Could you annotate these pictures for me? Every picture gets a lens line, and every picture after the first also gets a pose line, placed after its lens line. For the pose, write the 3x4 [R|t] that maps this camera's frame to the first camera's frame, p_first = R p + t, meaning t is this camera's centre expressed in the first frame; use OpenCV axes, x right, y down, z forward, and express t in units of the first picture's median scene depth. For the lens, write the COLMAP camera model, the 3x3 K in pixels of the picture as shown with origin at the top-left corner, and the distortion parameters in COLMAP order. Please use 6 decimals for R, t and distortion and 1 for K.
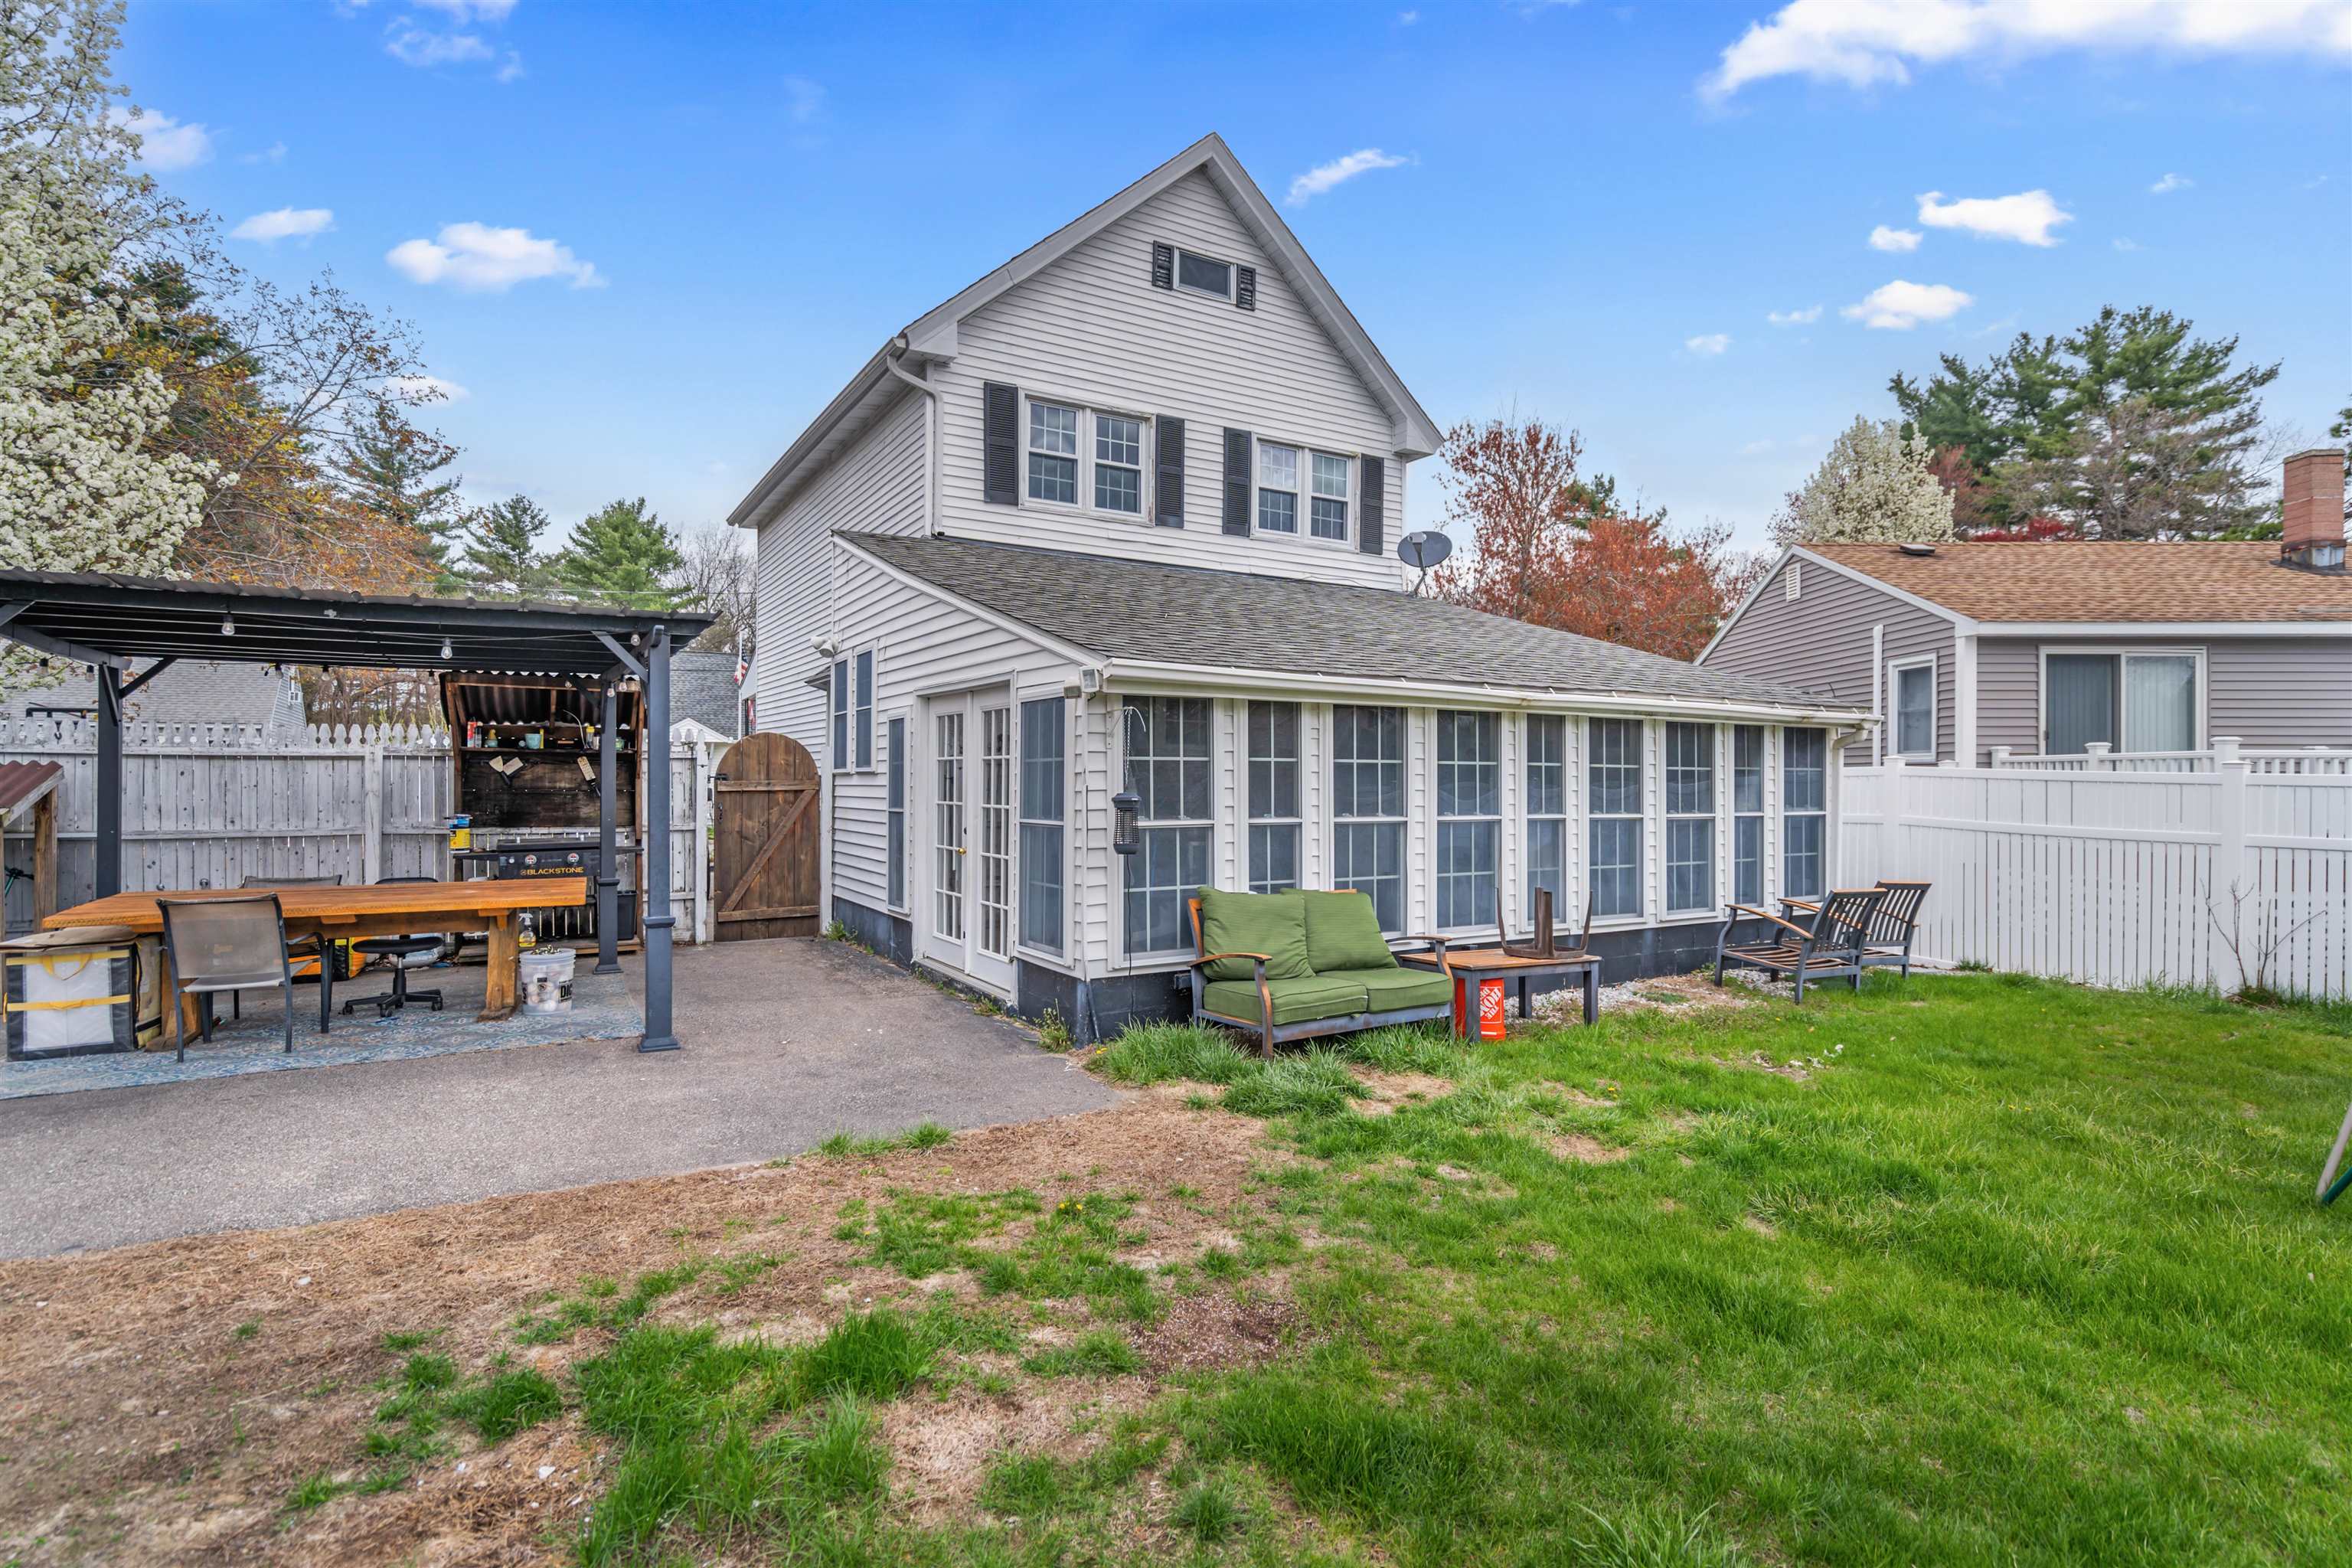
lens RADIAL K [[1151.8, 0, 1138.4], [0, 1151.8, 773.3], [0, 0, 1]] dist [0.000486, 0.000108]
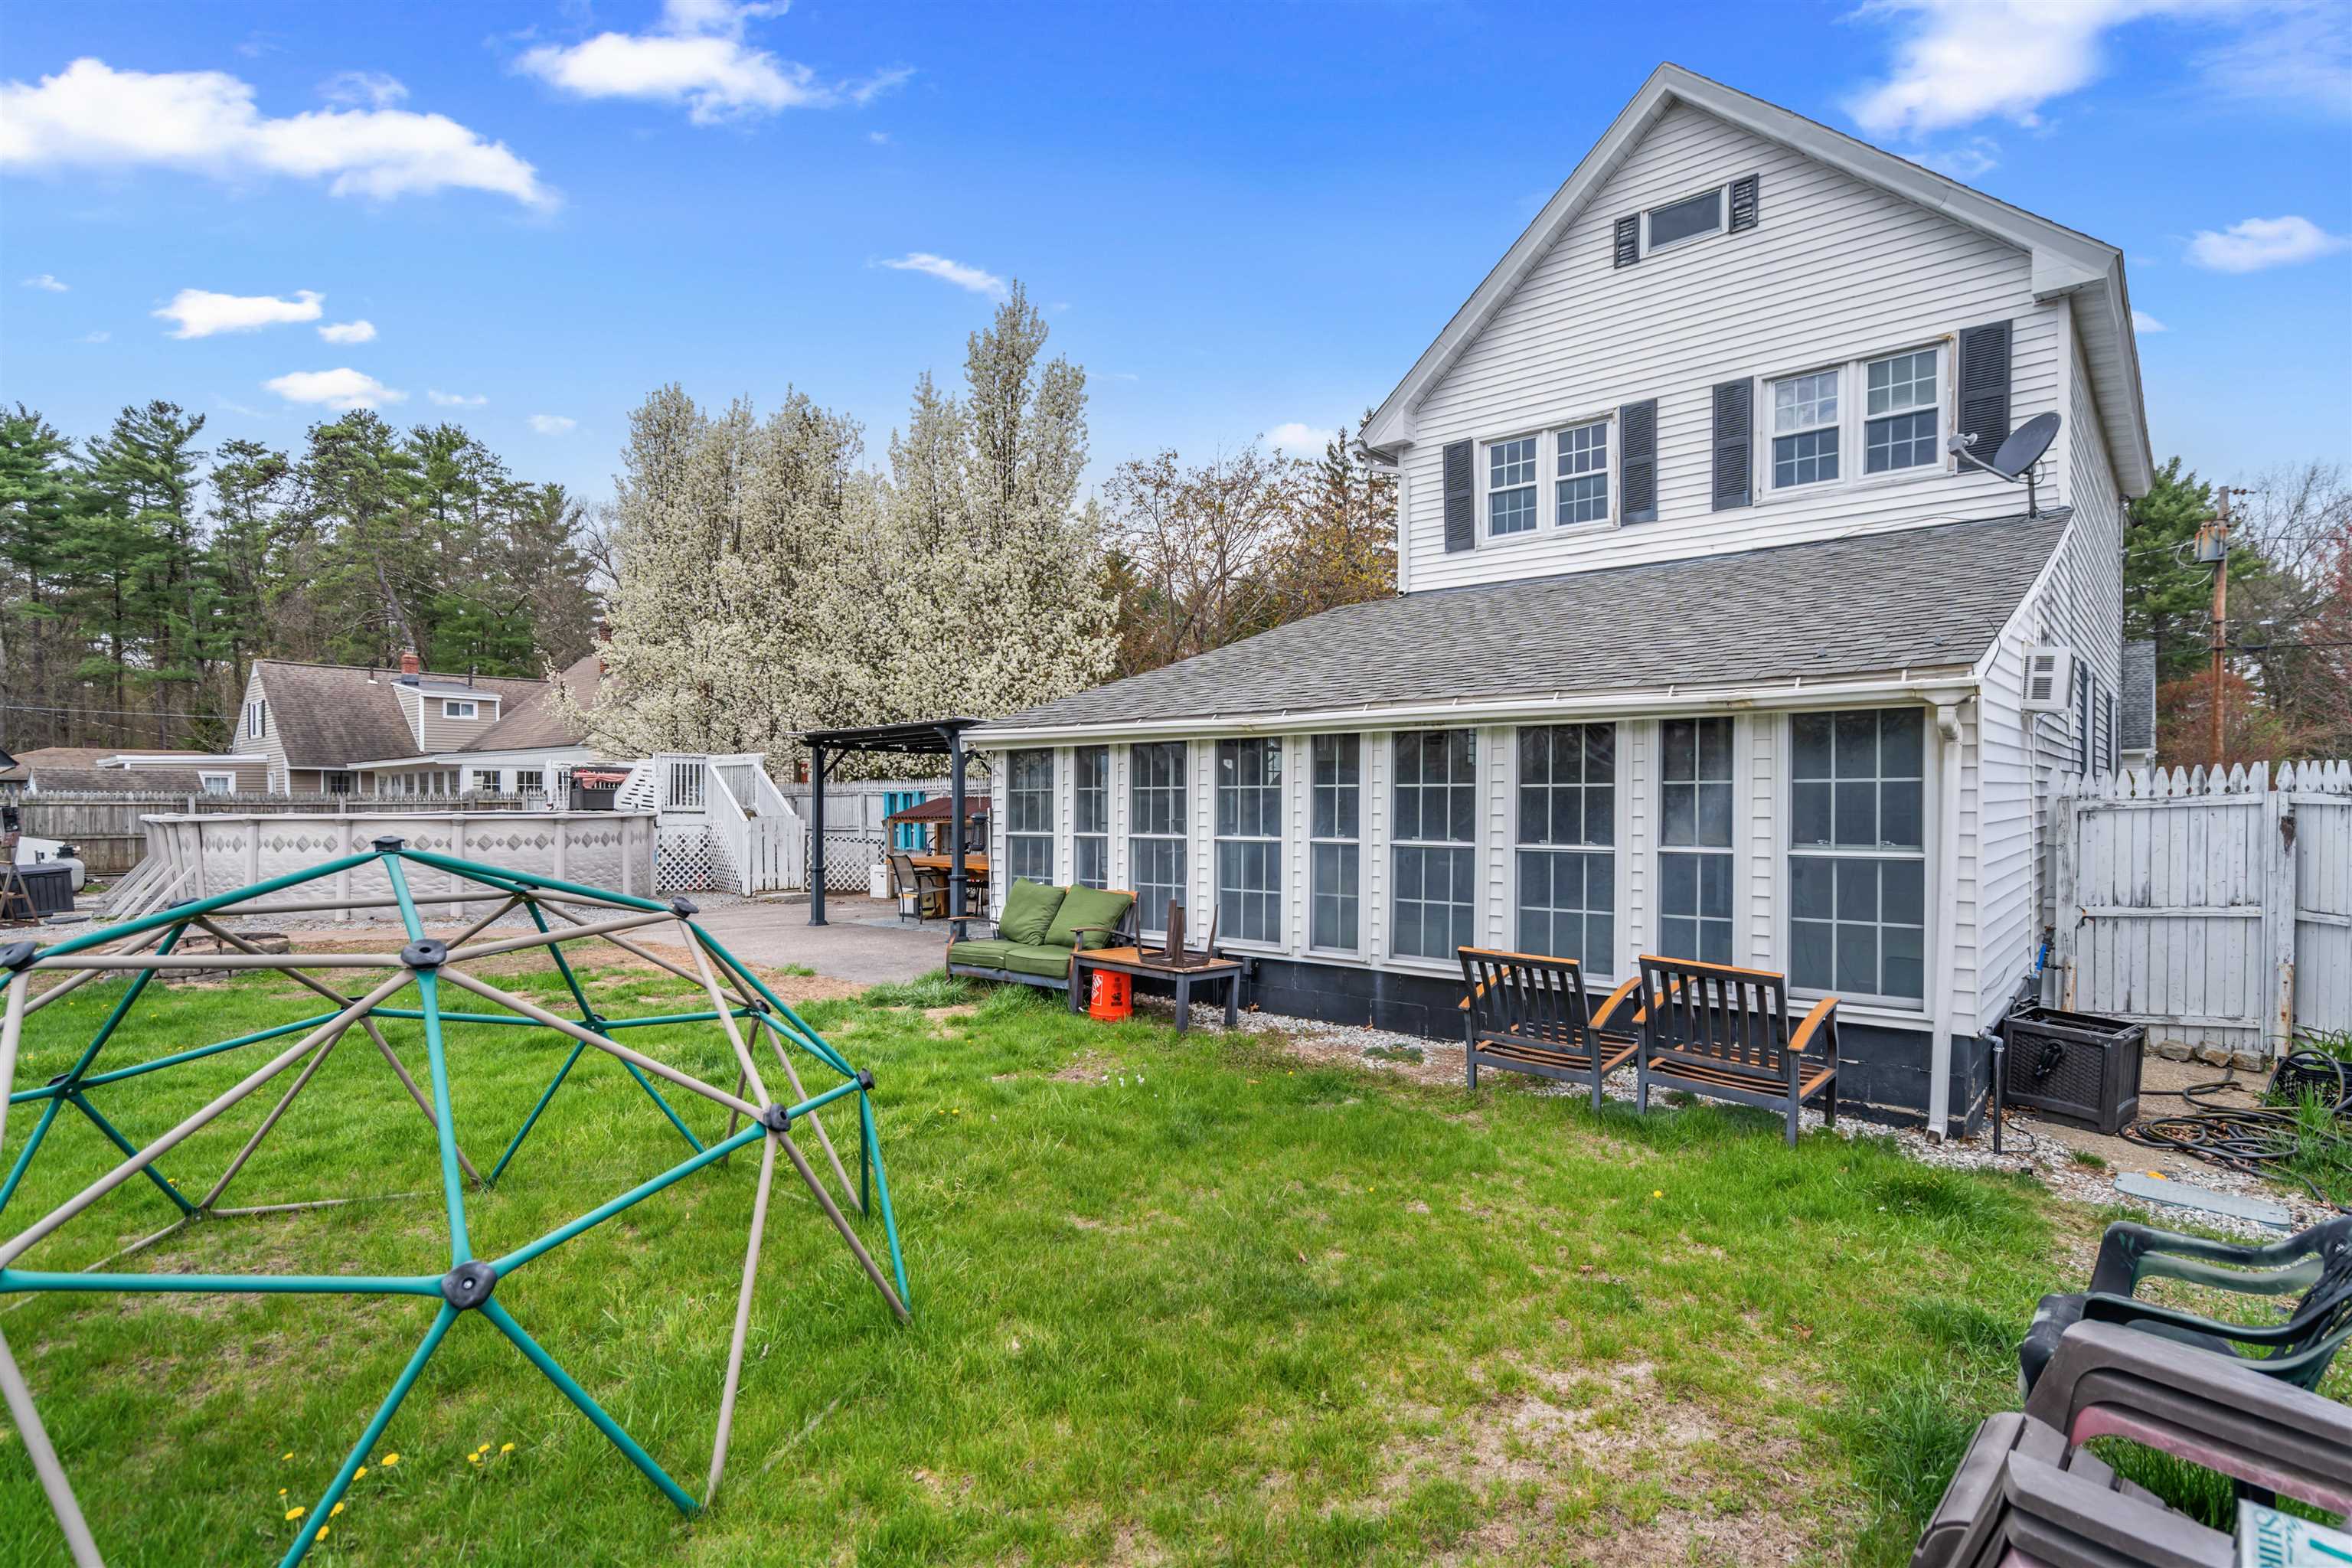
lens RADIAL K [[1142.5, 0, 1174.9], [0, 1142.5, 805.1], [0, 0, 1]] dist [0.002961, -0.000819]
pose [[0.325517, -0.001853, -0.945534, 1.071708], [0.011528, 0.999932, 0.002009, 0.003642], [0.945466, -0.011554, 0.325516, 0.502087]]
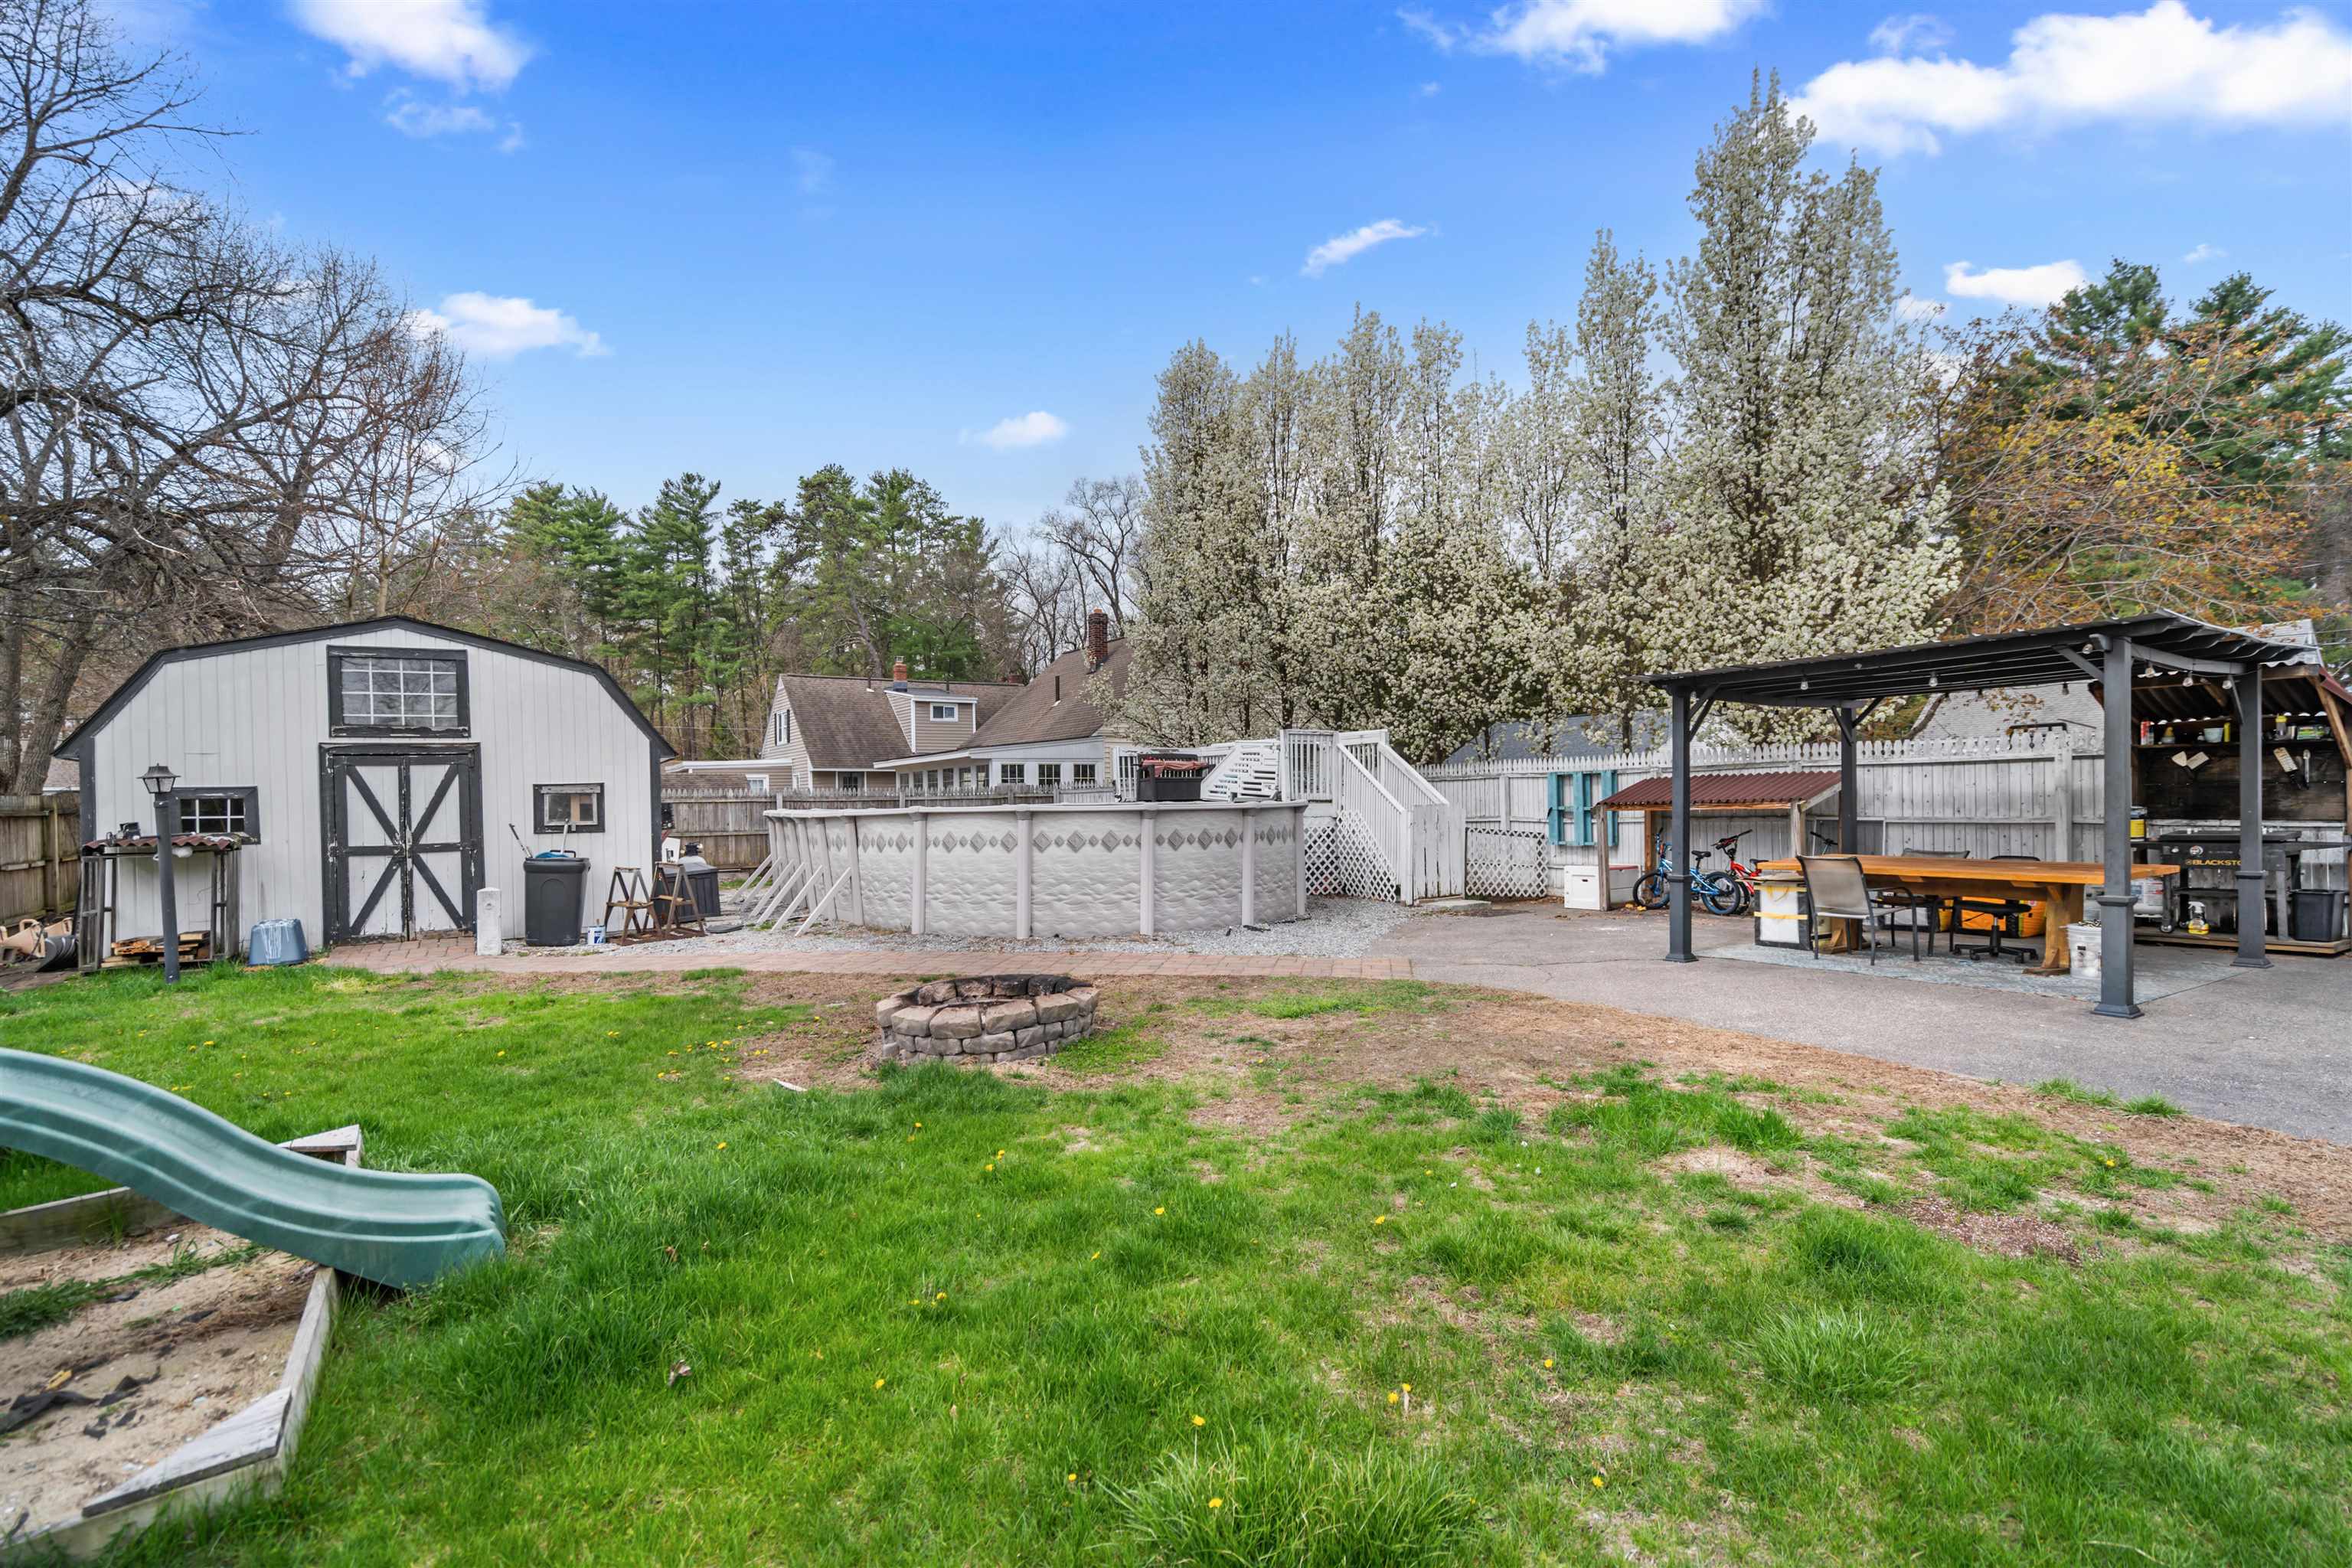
lens RADIAL K [[1078.6, 0, 1180.7], [0, 1078.6, 775.1], [0, 0, 1]] dist [0.000776, 0.000093]
pose [[0.048150, -0.026295, -0.998494, 0.401469], [0.026491, 0.999335, -0.025040, 0.007618], [0.998489, -0.025245, 0.048814, 0.041637]]
